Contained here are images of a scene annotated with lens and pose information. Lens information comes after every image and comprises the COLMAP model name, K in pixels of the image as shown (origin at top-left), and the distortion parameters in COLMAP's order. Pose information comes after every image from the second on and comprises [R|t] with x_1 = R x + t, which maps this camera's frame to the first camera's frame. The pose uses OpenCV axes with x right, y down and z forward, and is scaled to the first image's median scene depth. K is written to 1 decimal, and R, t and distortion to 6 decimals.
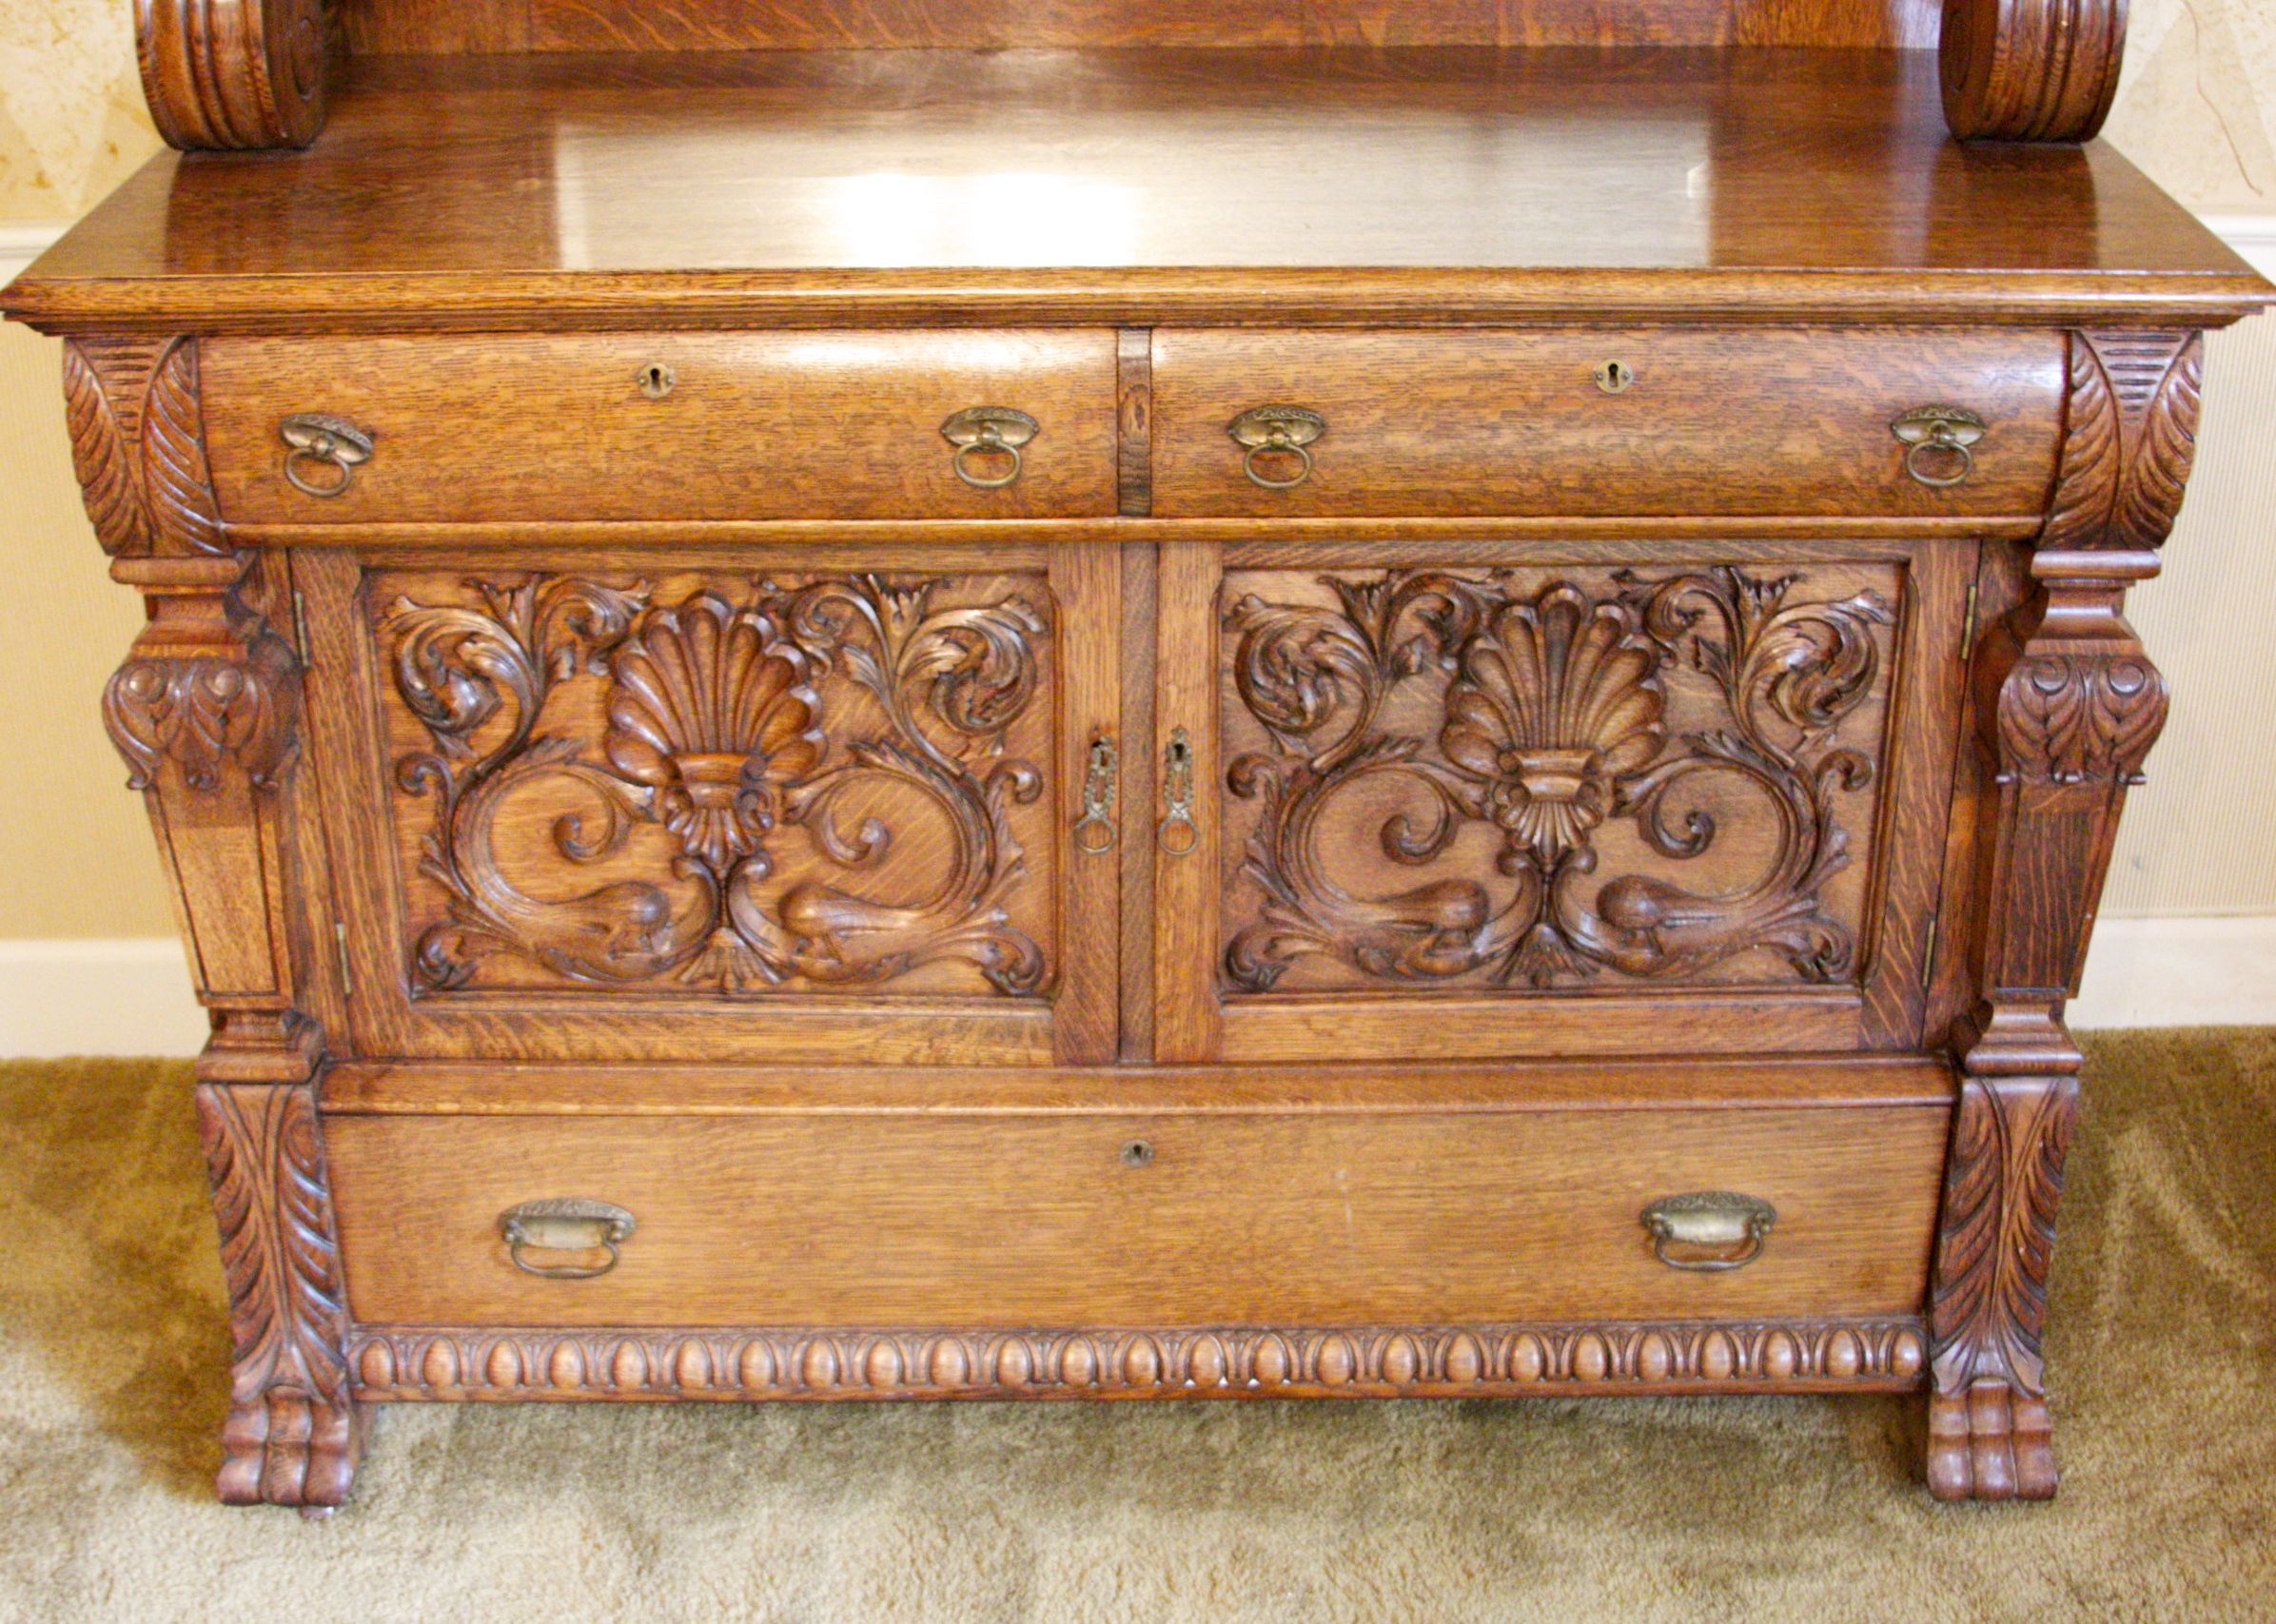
lens RADIAL K [[3086.9, 0, 1156.8], [0, 3086.9, 818.8], [0, 0, 1]] dist [-0.154404, 0.000000]
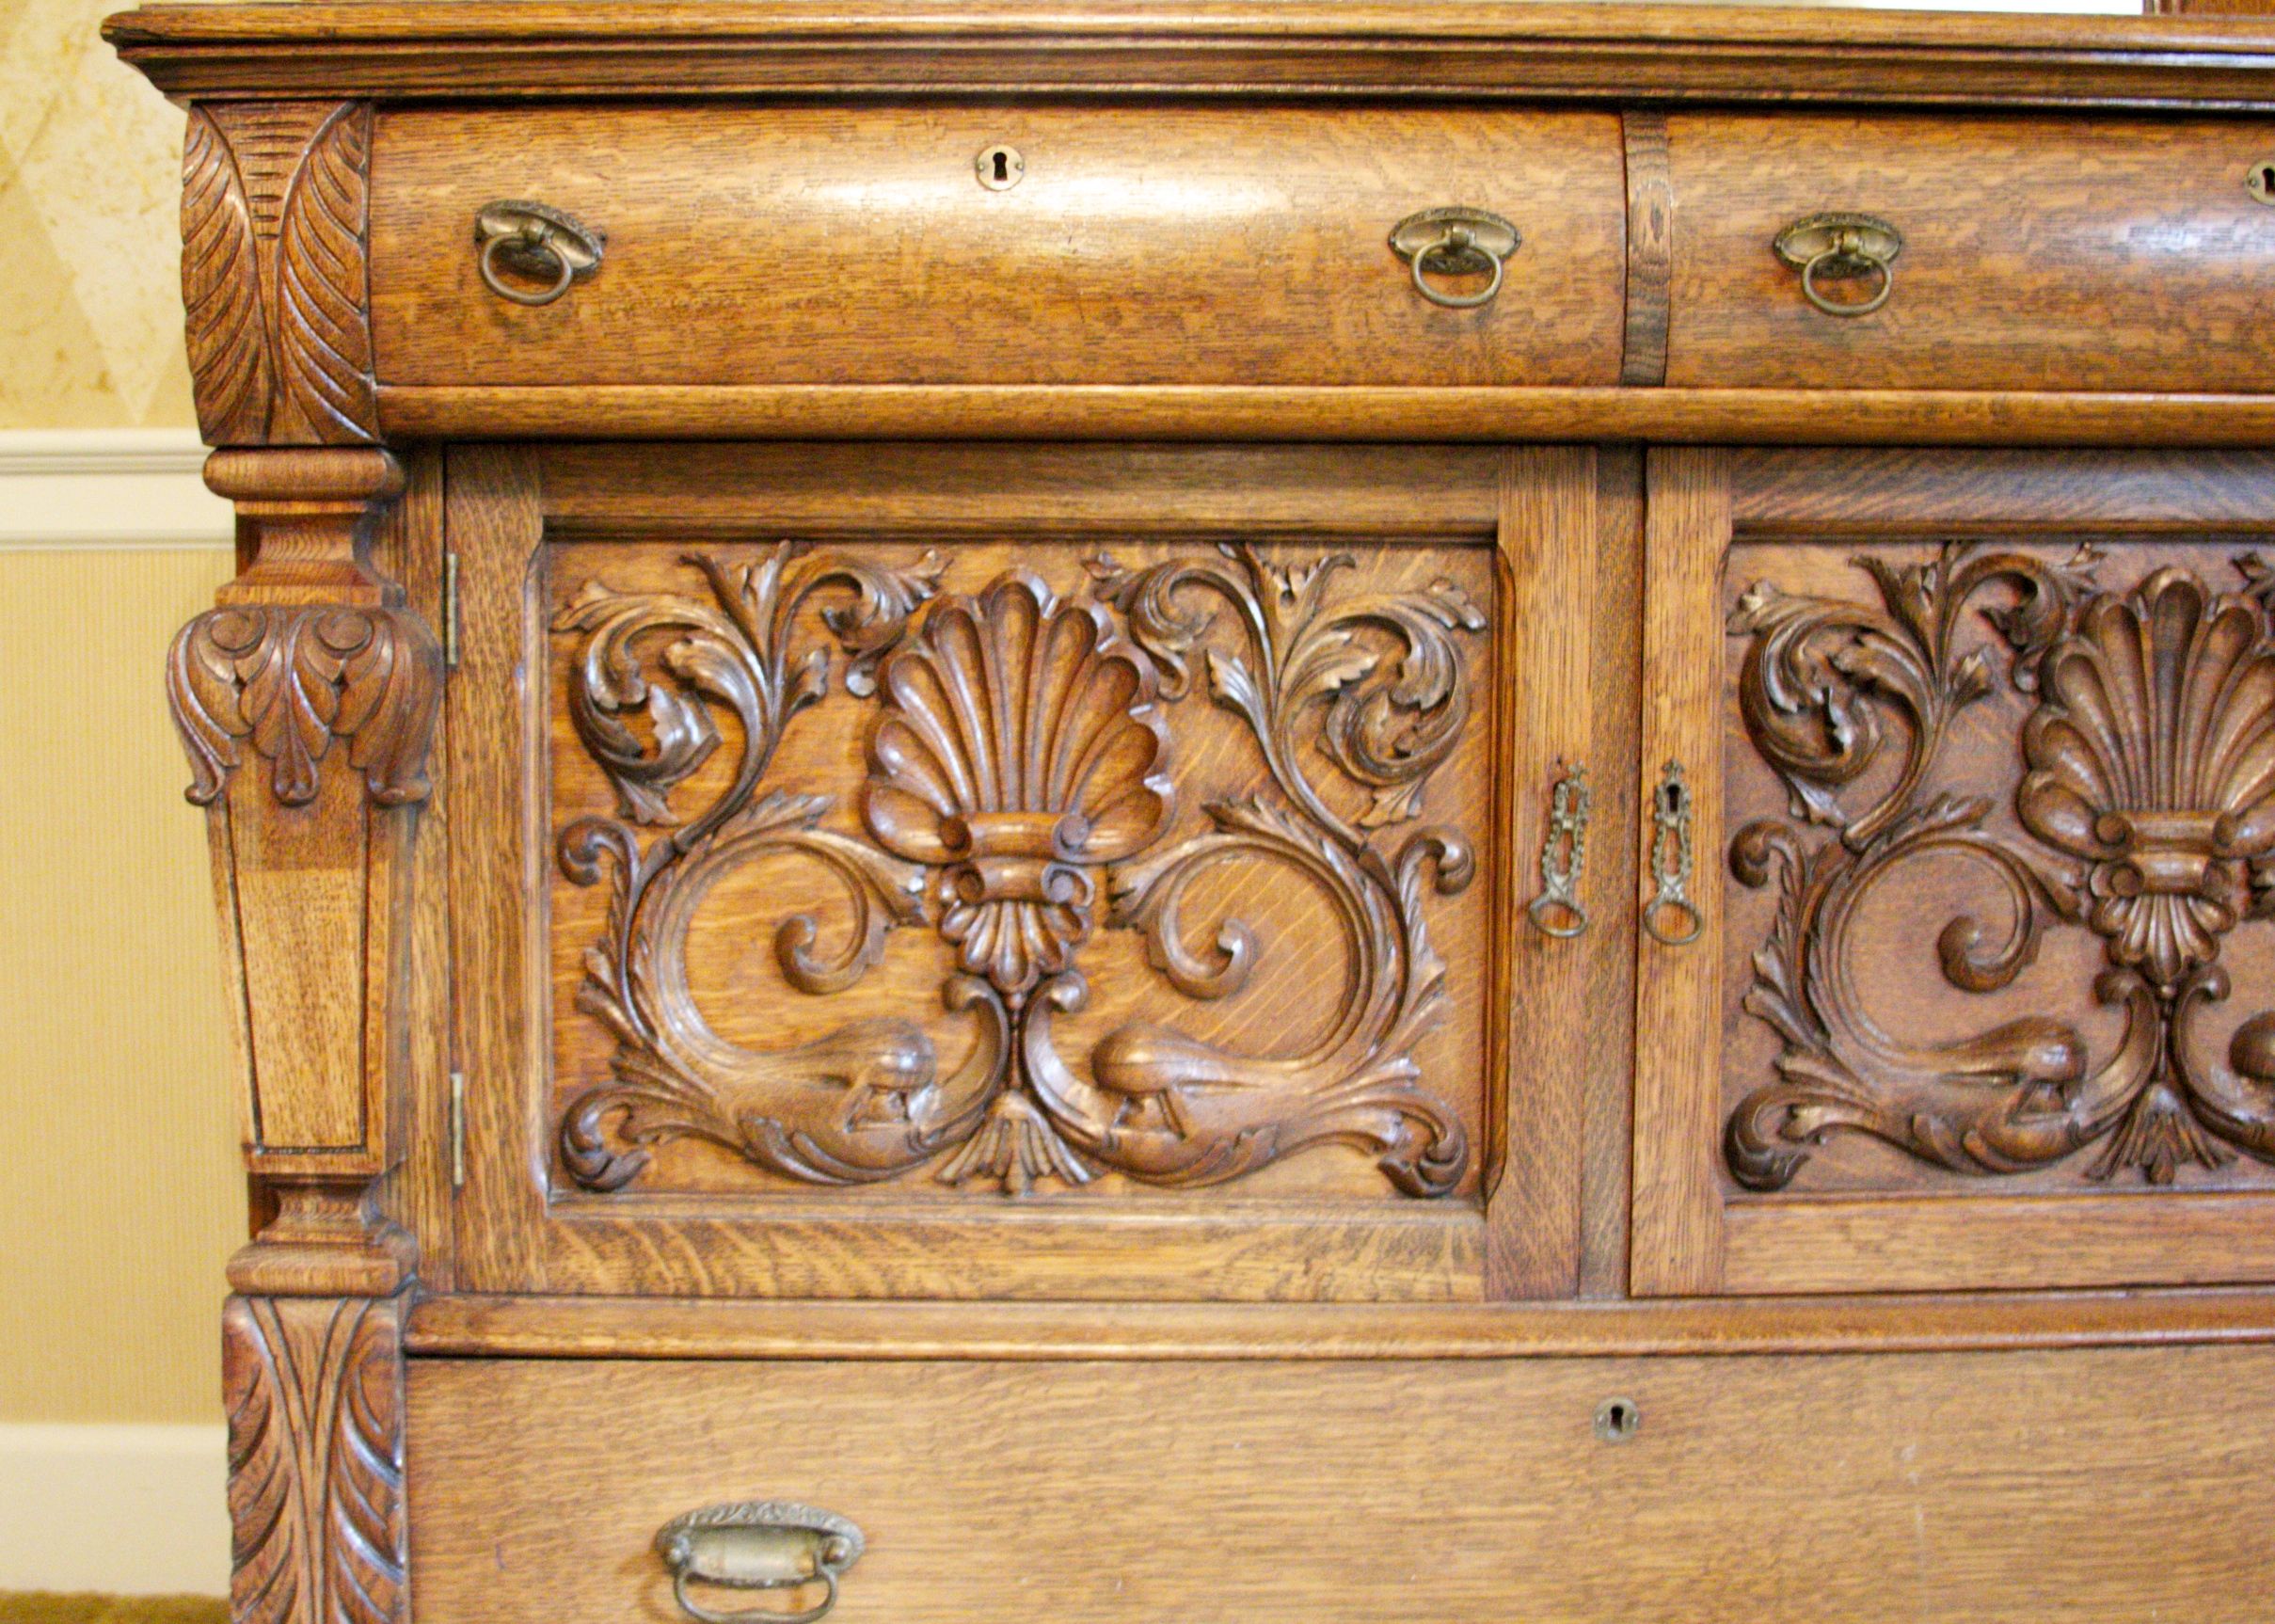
lens RADIAL K [[3085.8, 0, 1054.6], [0, 3085.8, 824.3], [0, 0, 1]] dist [-0.154404, 0.000000]
pose [[0.999995, -0.000464, 0.003269, -0.136365], [0.001676, 0.924446, -0.381310, 0.251208], [-0.002845, 0.381314, 0.924441, 0.340145]]
